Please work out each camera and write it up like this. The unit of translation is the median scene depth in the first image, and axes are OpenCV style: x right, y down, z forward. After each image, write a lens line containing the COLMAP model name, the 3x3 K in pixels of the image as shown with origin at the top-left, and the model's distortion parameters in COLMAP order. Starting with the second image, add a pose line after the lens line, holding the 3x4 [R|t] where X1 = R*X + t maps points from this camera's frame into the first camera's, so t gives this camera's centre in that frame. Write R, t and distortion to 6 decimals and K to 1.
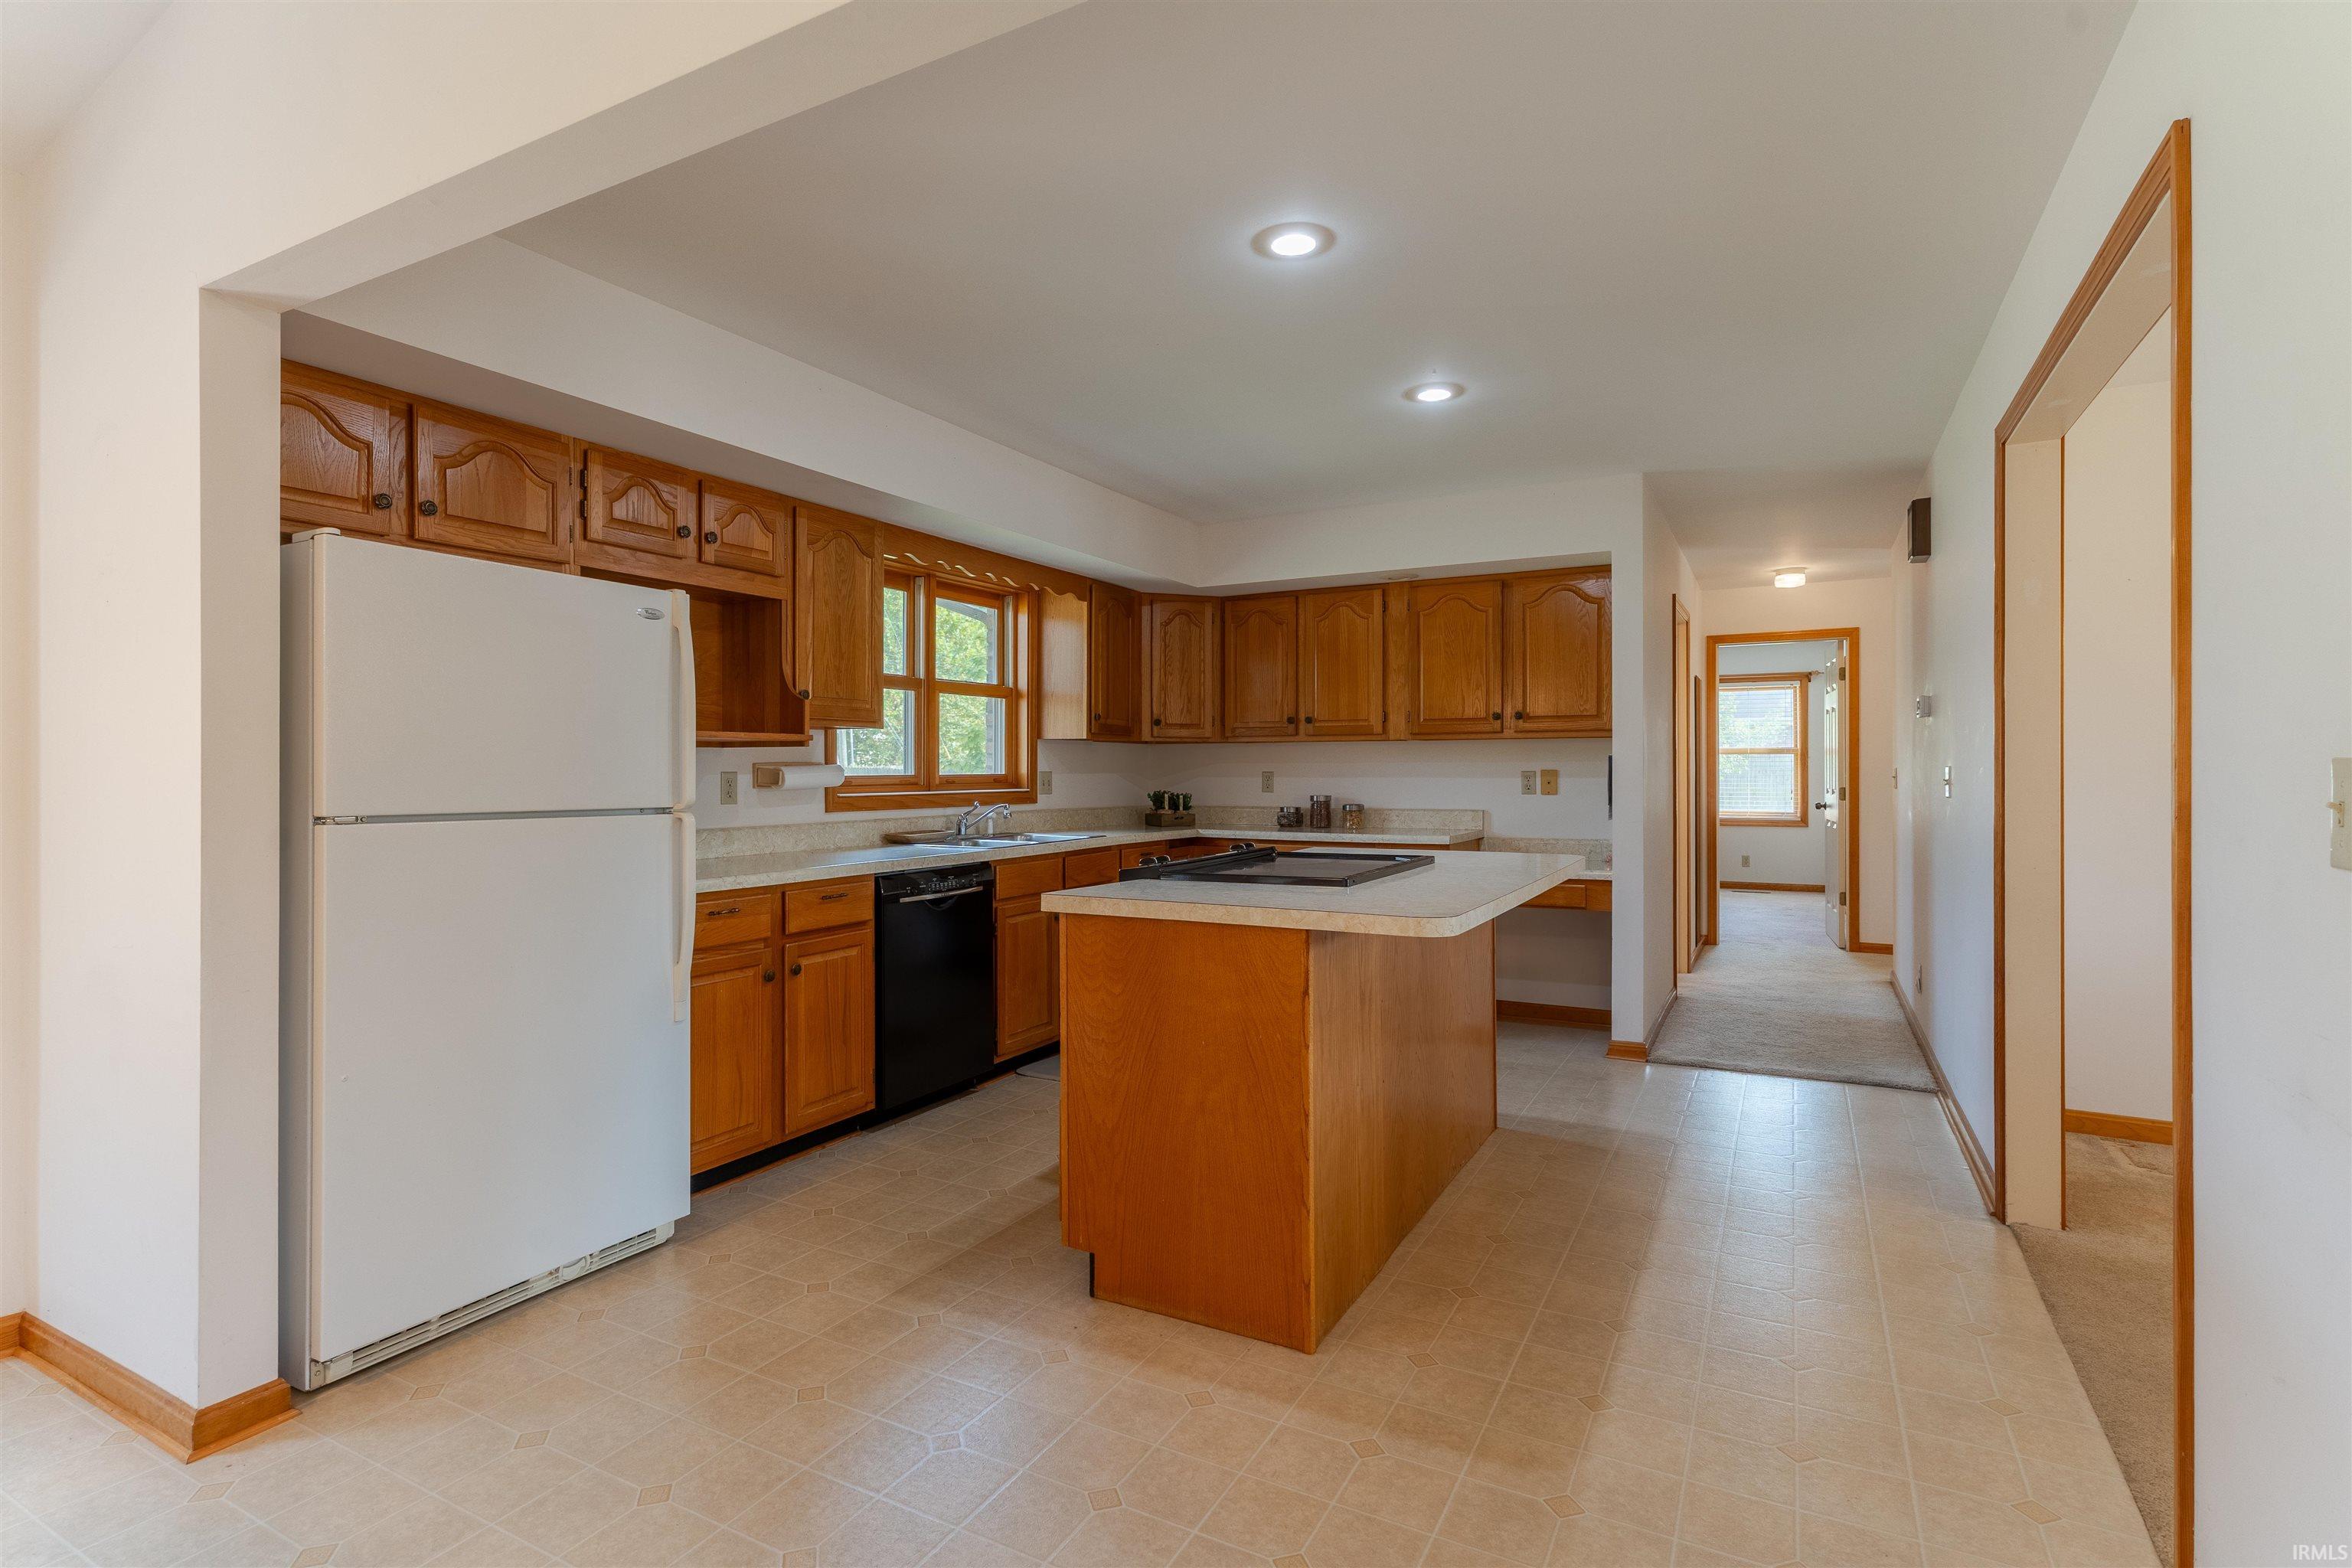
lens RADIAL K [[1140.2, 0, 1170.8], [0, 1140.2, 772.7], [0, 0, 1]] dist [0.001035, 0.000931]
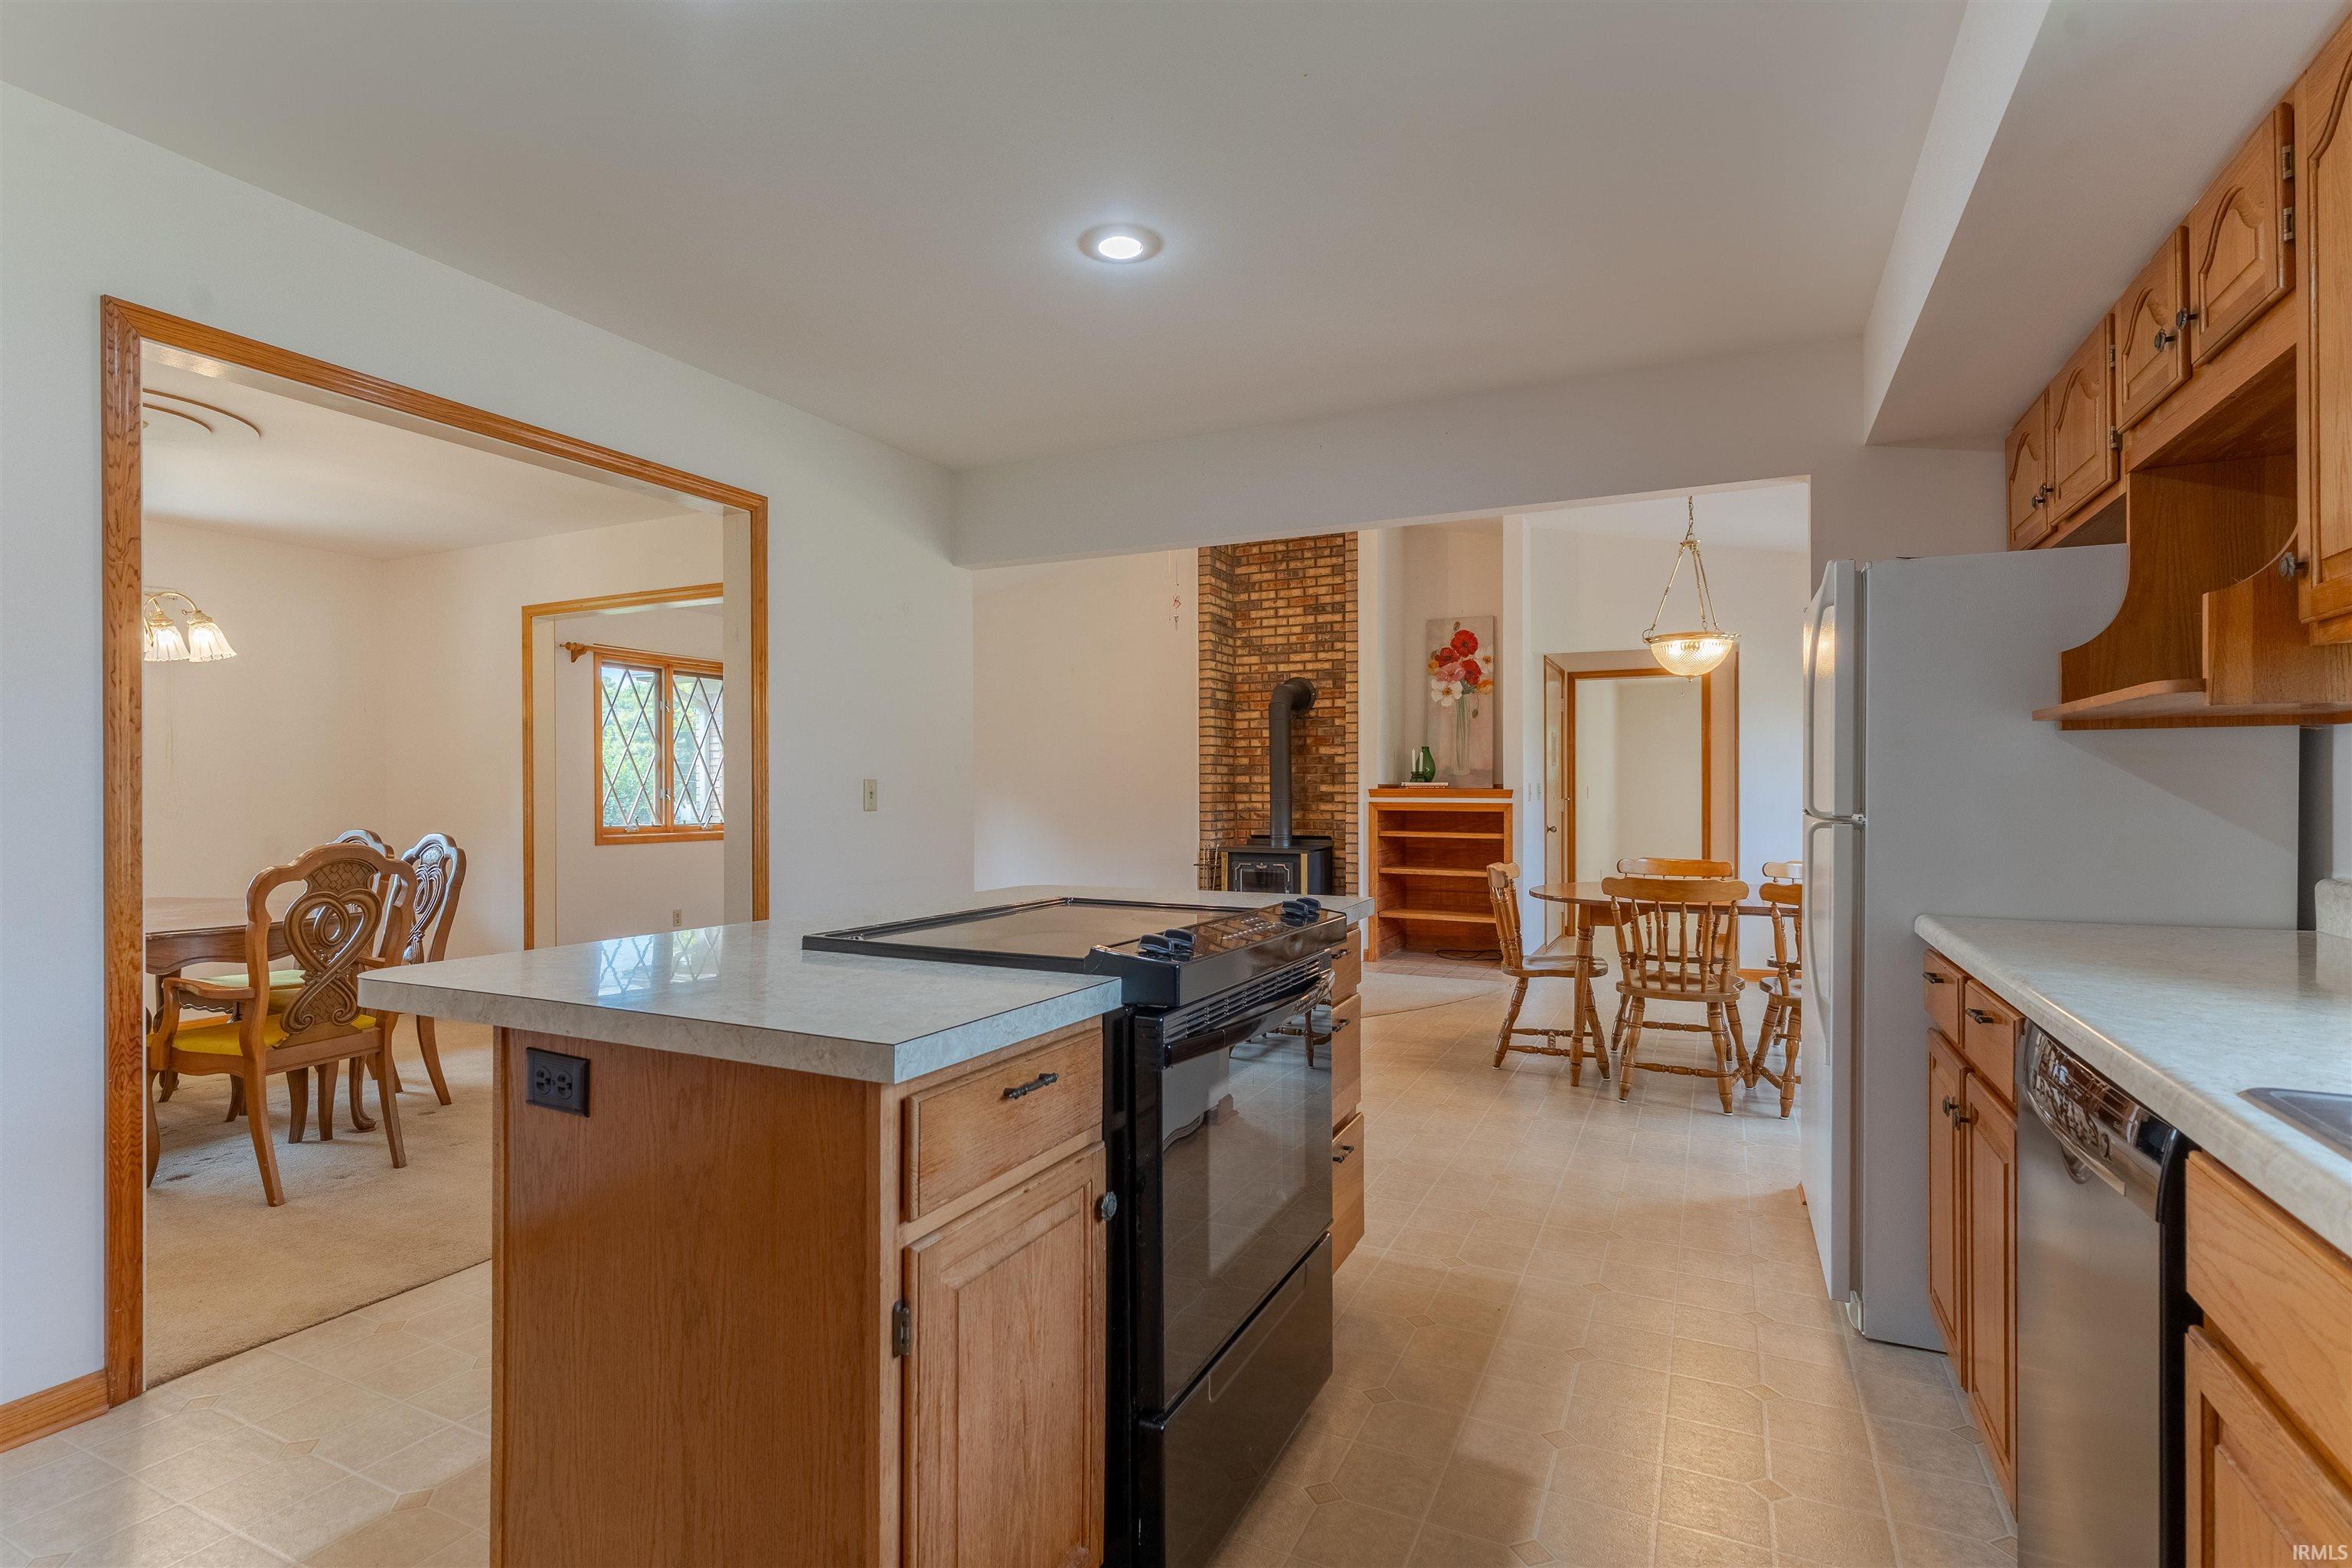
lens RADIAL K [[1139.4, 0, 1162.0], [0, 1139.4, 785.2], [0, 0, 1]] dist [-0.002432, 0.005006]
pose [[-0.998871, 0.003508, -0.047379, 0.072966], [0.003696, 0.999986, -0.003865, 0.006341], [0.047364, -0.004036, -0.998870, 1.207621]]
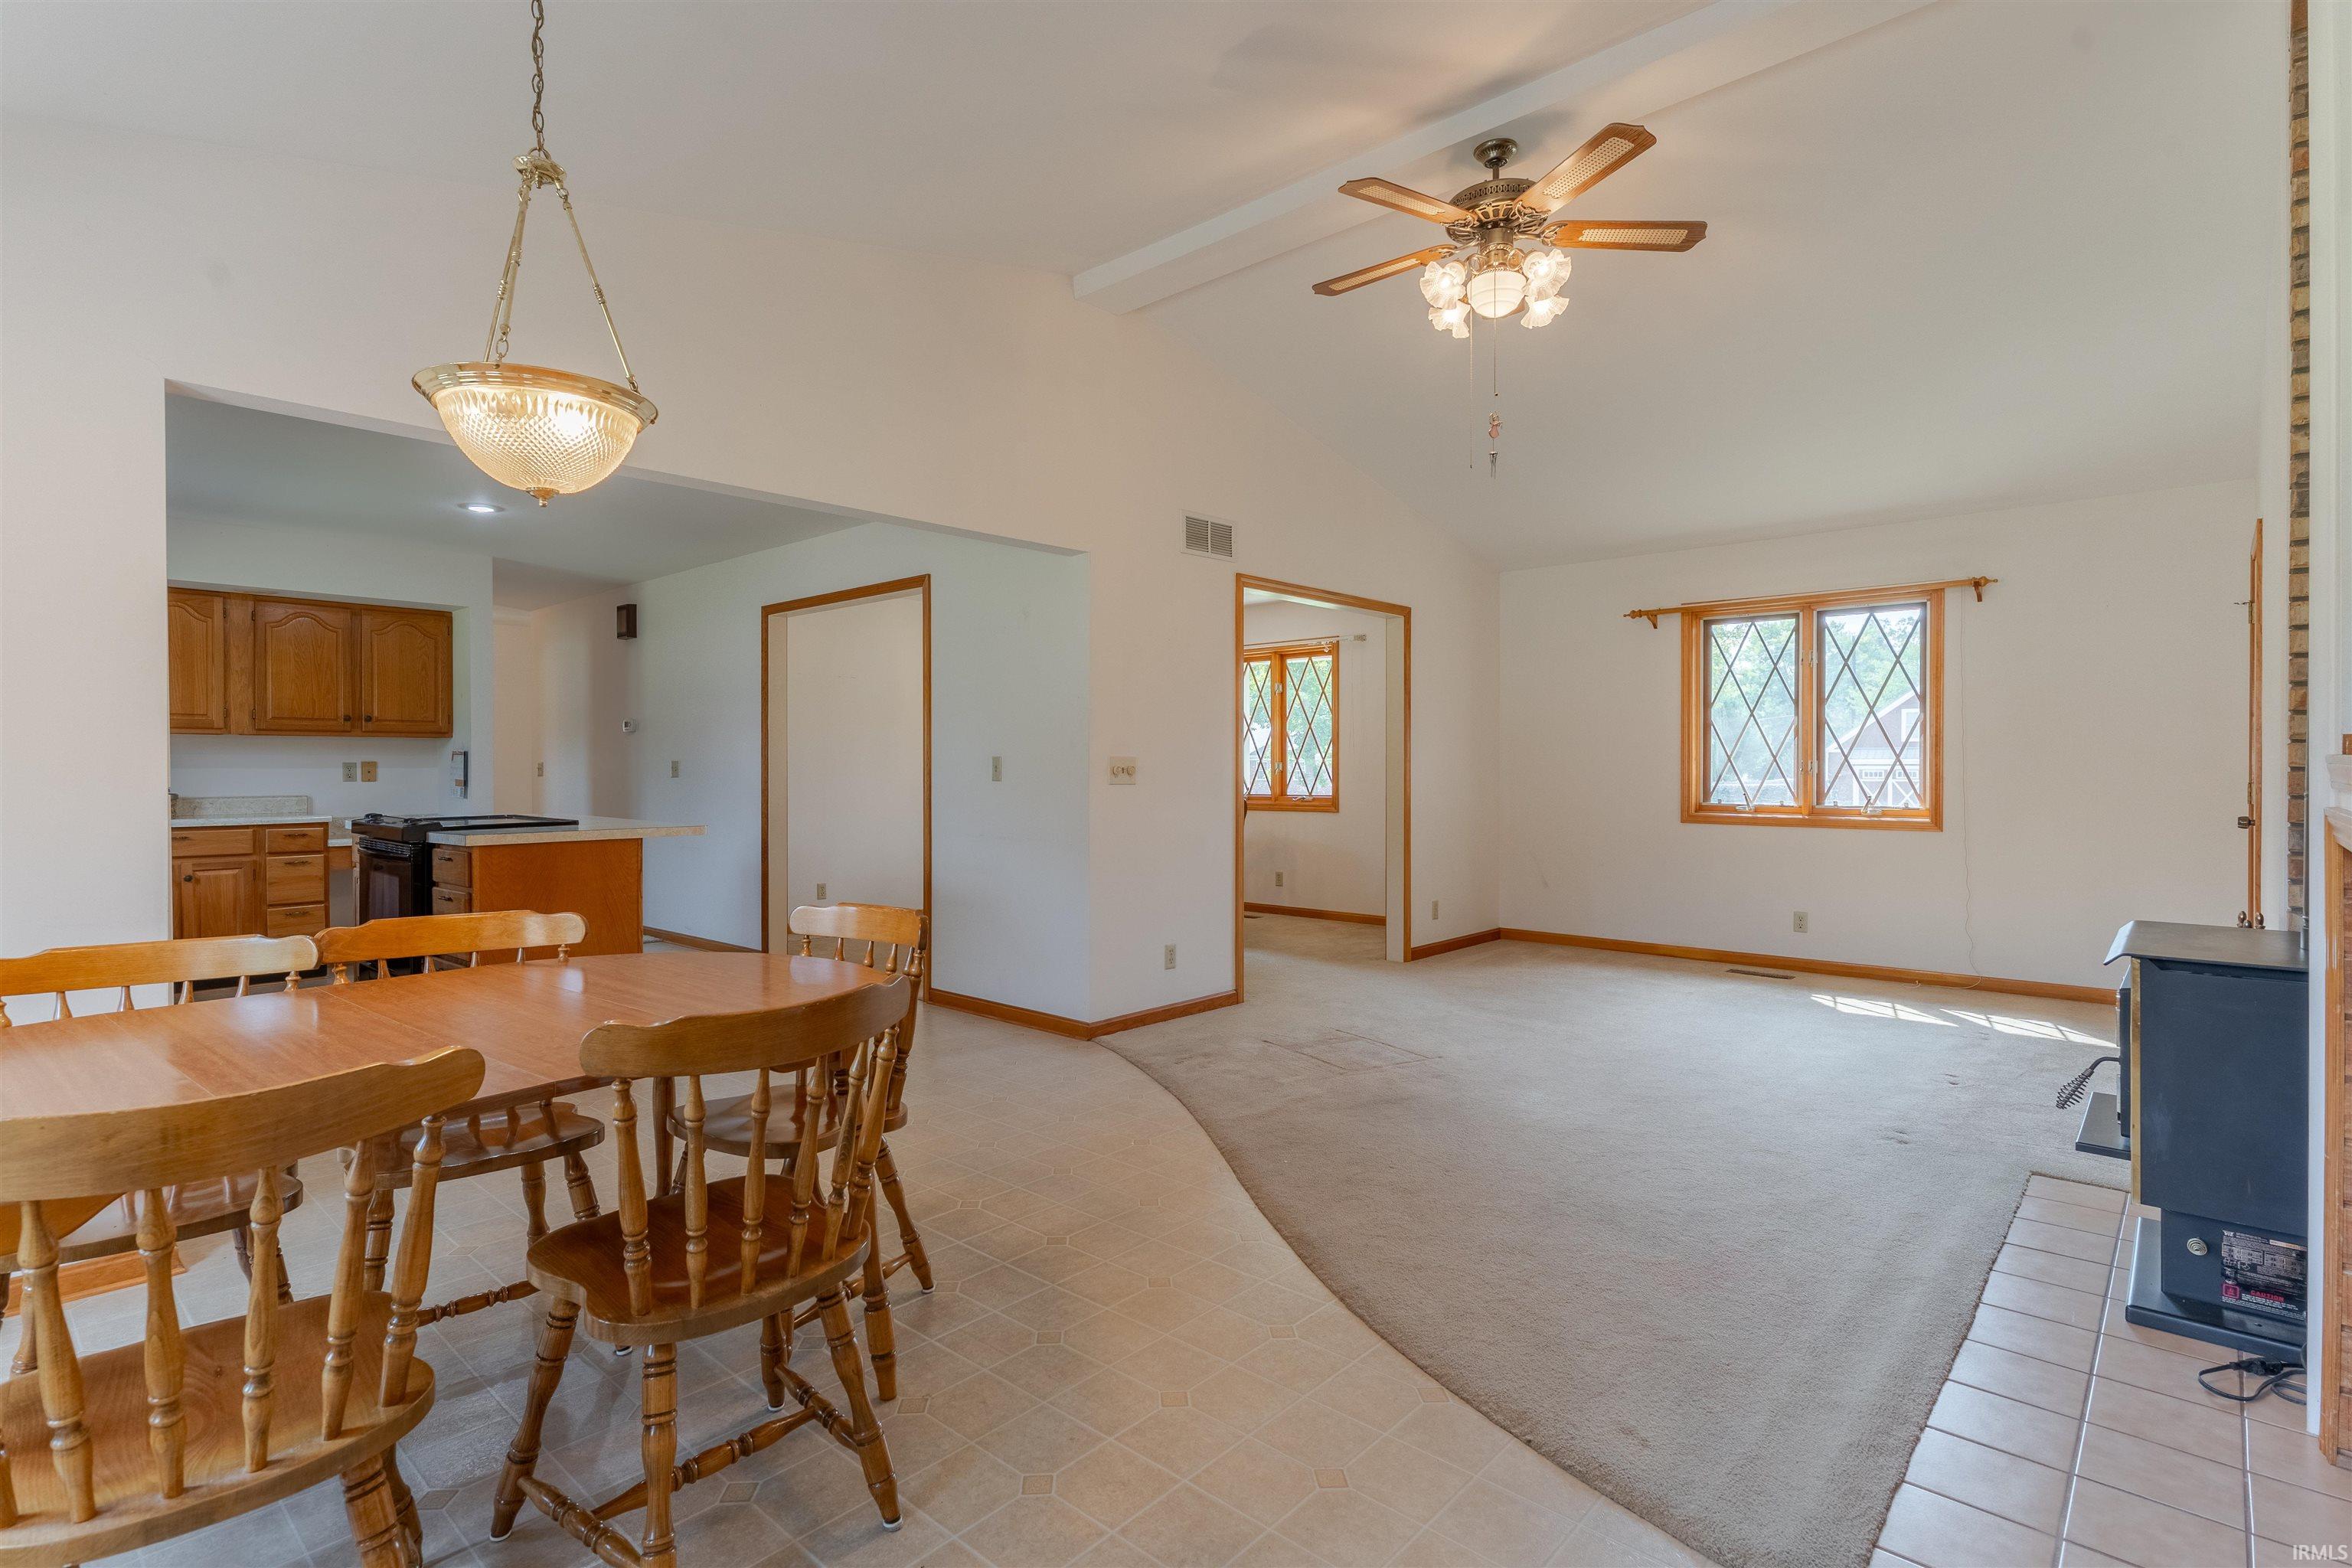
lens RADIAL K [[1139.4, 0, 1162.0], [0, 1139.4, 785.2], [0, 0, 1]] dist [-0.002432, 0.005006]
pose [[0.245160, -0.014651, 0.969372, -0.849861], [0.003060, 0.999893, 0.014339, 0.010291], [-0.969478, -0.000549, 0.245178, -0.200369]]
